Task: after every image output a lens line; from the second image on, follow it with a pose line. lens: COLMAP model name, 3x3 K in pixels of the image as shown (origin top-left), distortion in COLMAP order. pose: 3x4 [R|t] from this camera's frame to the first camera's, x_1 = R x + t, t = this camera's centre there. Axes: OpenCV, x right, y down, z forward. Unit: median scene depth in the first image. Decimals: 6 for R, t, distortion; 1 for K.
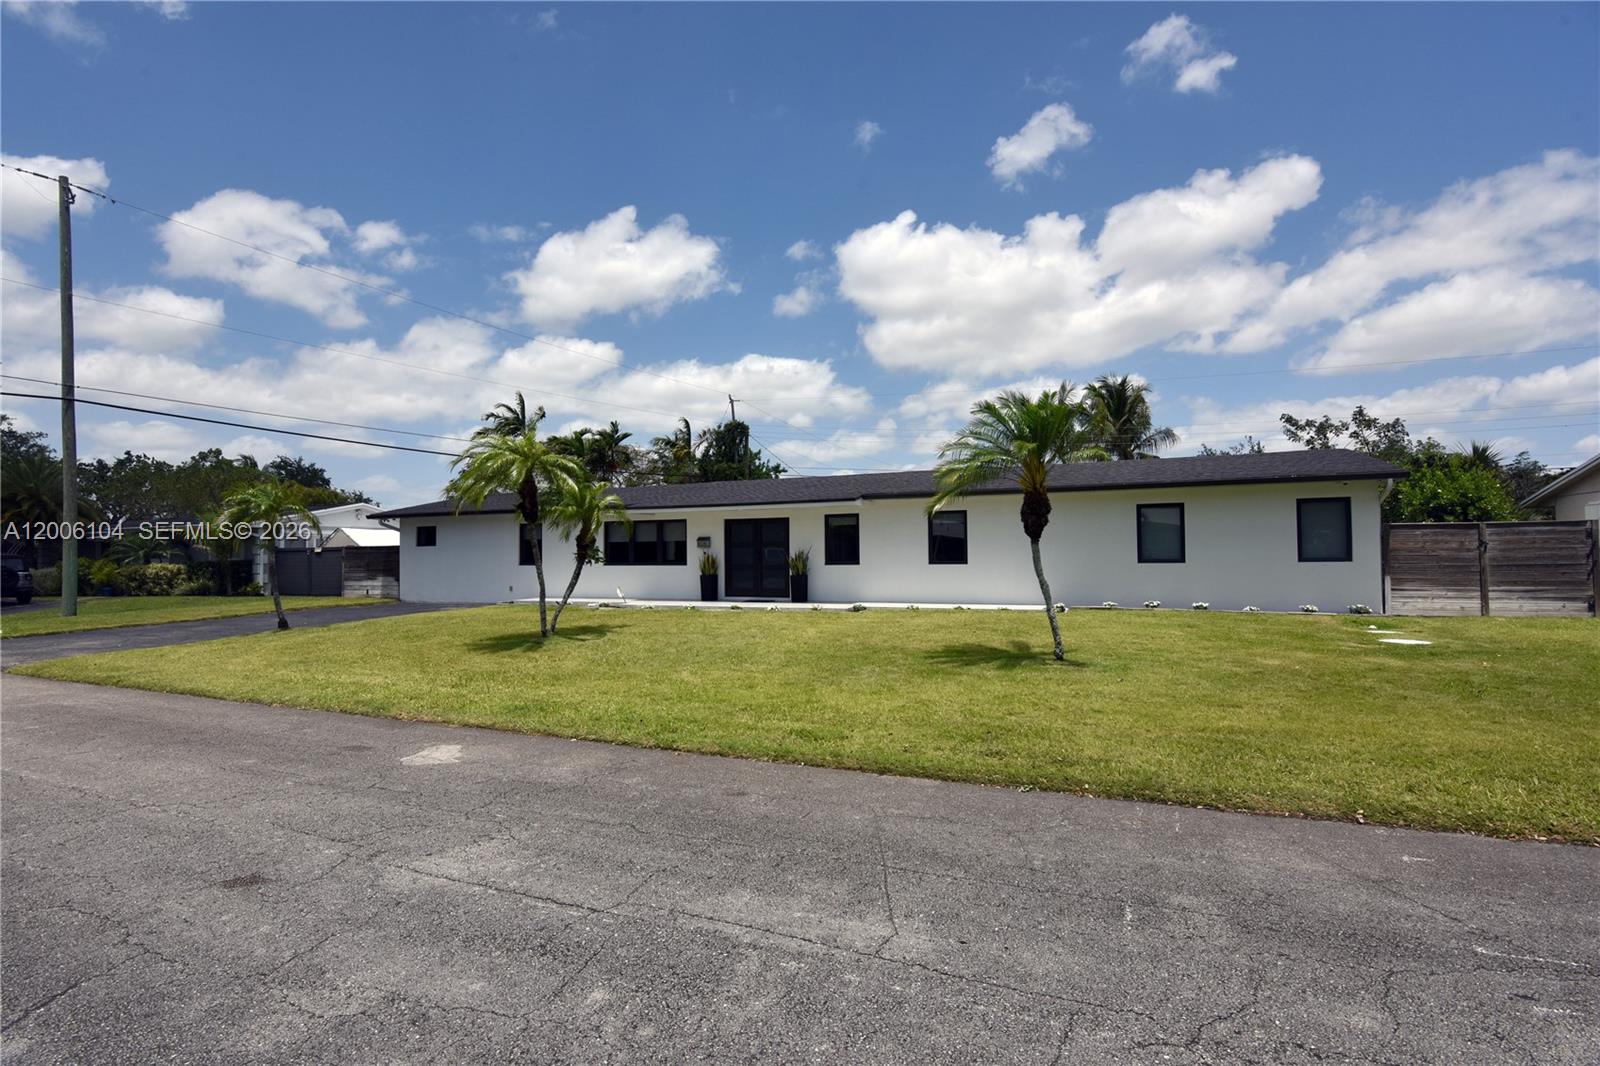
lens RADIAL K [[795.3, 0, 795.1], [0, 795.3, 531.9], [0, 0, 1]] dist [-0.002185, -0.002016]
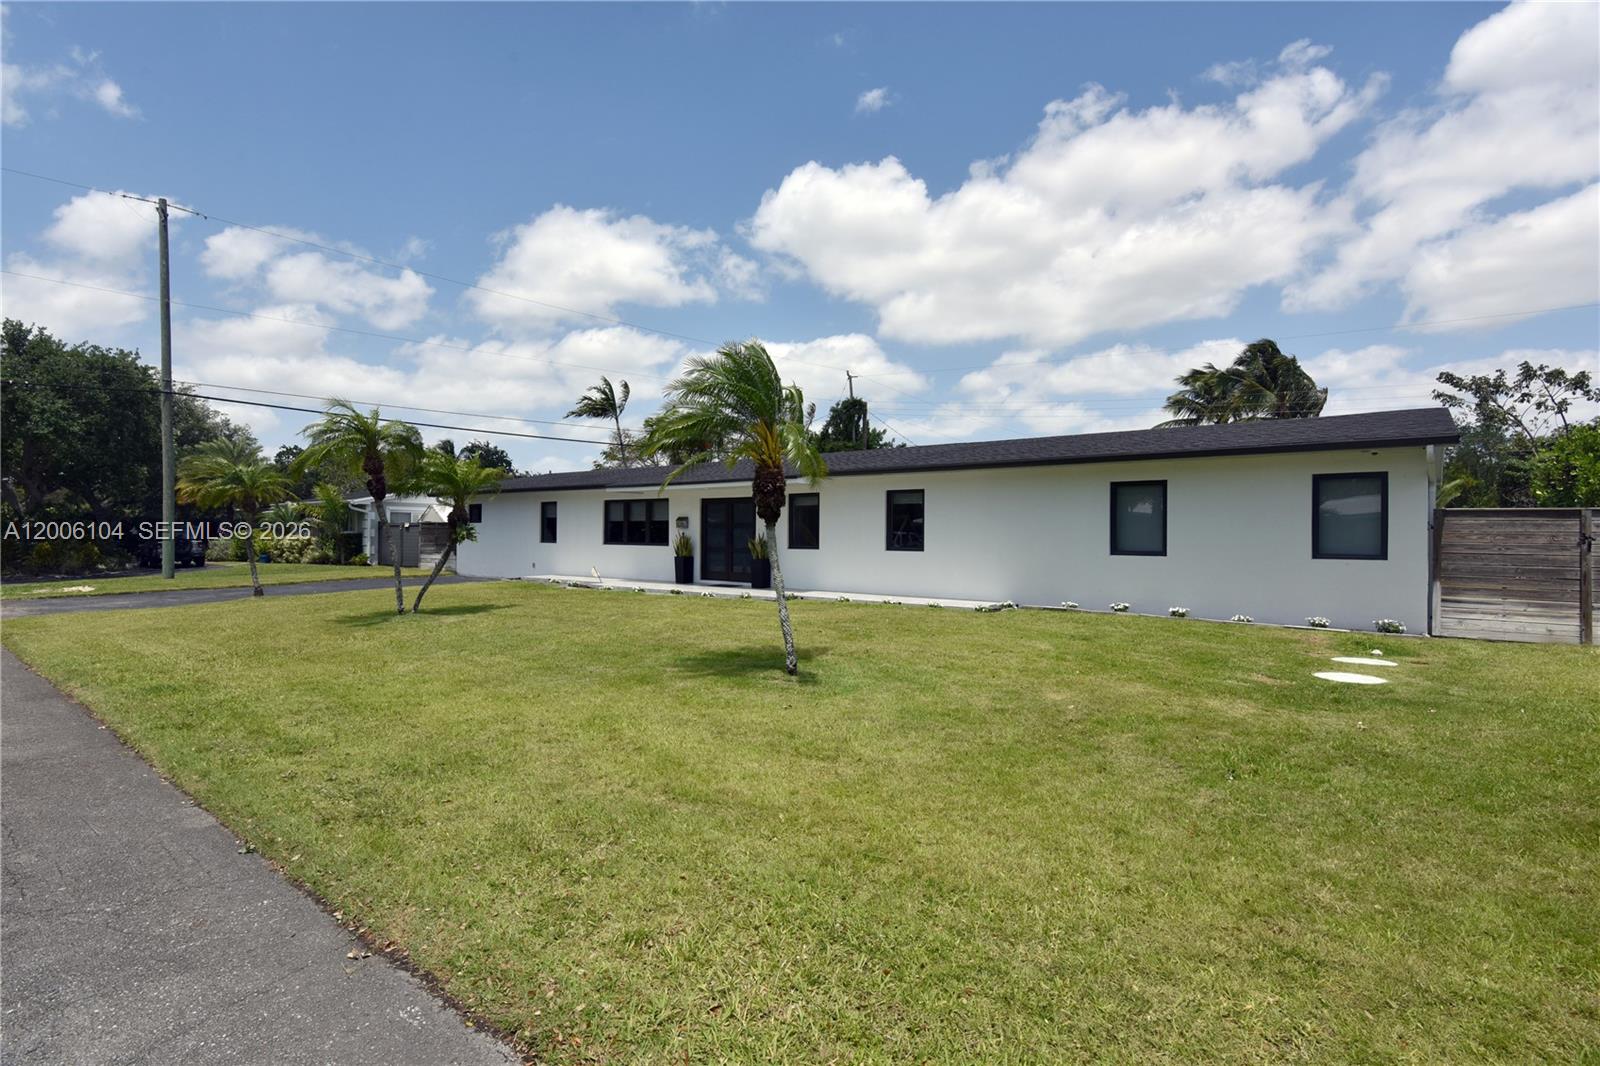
lens RADIAL K [[795.3, 0, 795.1], [0, 795.3, 531.9], [0, 0, 1]] dist [-0.002185, -0.002016]
pose [[0.965624, 0.016628, -0.259411, 0.265789], [-0.010530, 0.999635, 0.024879, -0.000787], [0.259730, -0.021292, 0.965447, 0.112930]]
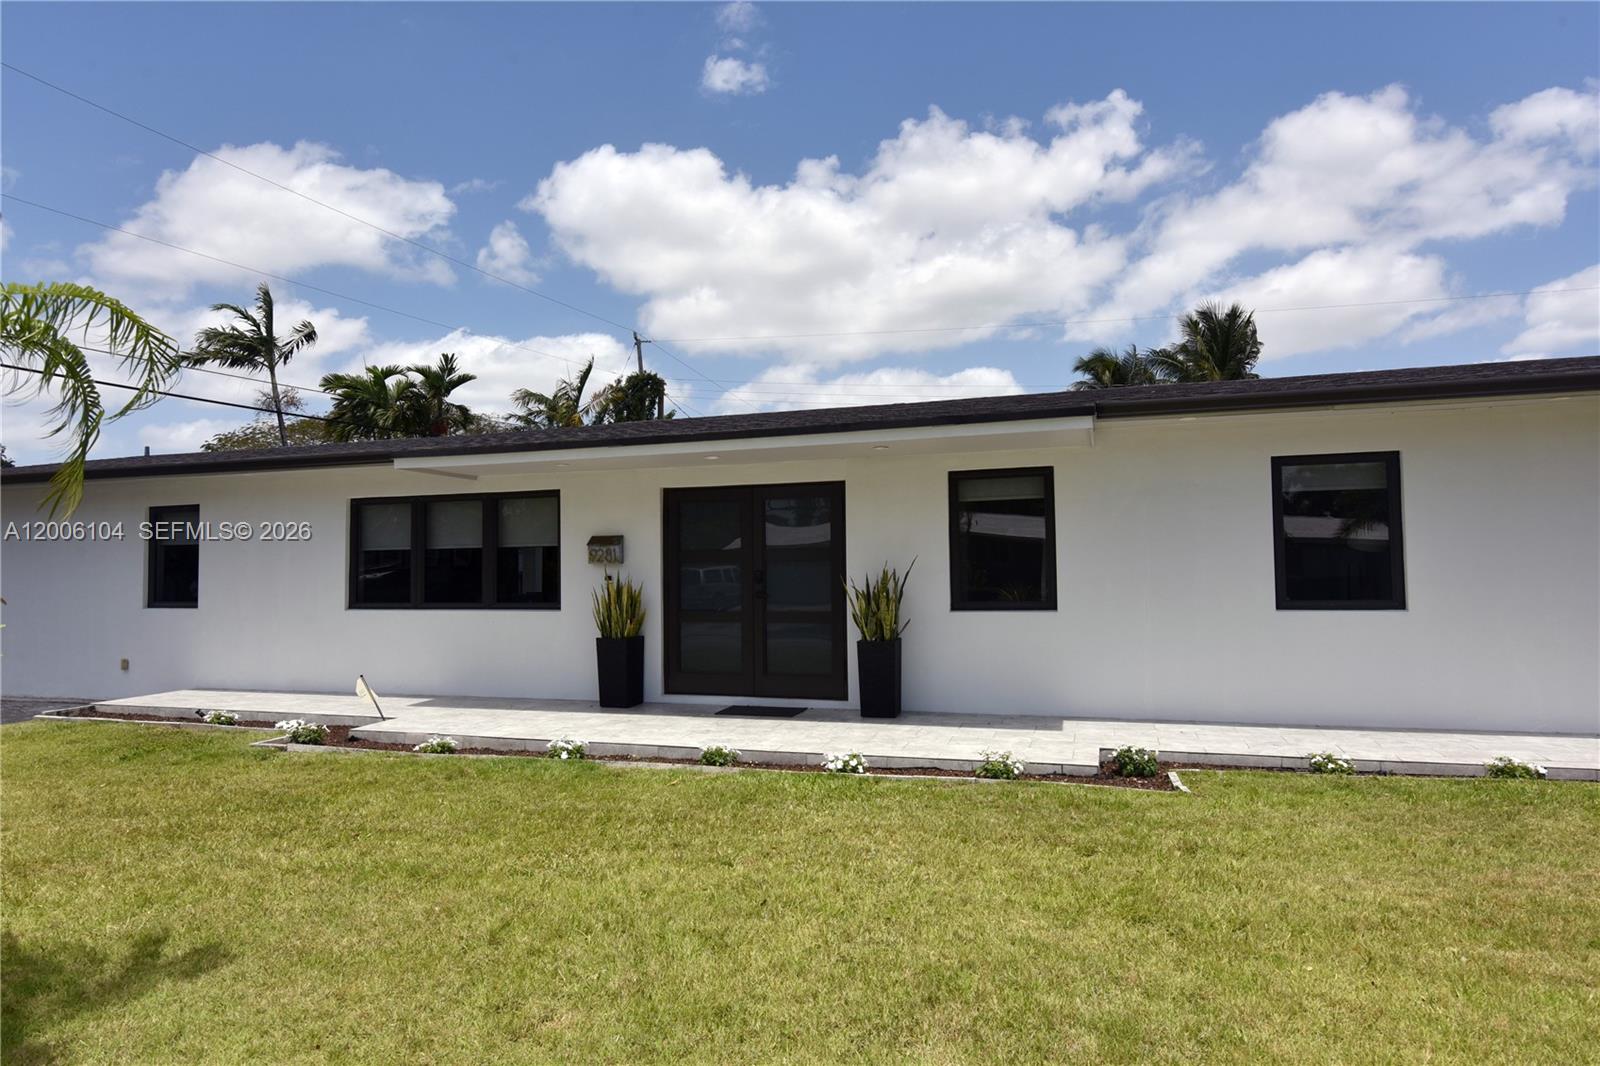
lens RADIAL K [[918.4, 0, 800.0], [0, 918.4, 533.0], [0, 0, 1]] dist [-0.003769, -0.001103]
pose [[0.993988, 0.001237, 0.109483, -0.071529], [0.000263, 0.999906, -0.013682, 0.011098], [-0.109489, 0.013628, 0.993895, 0.559899]]
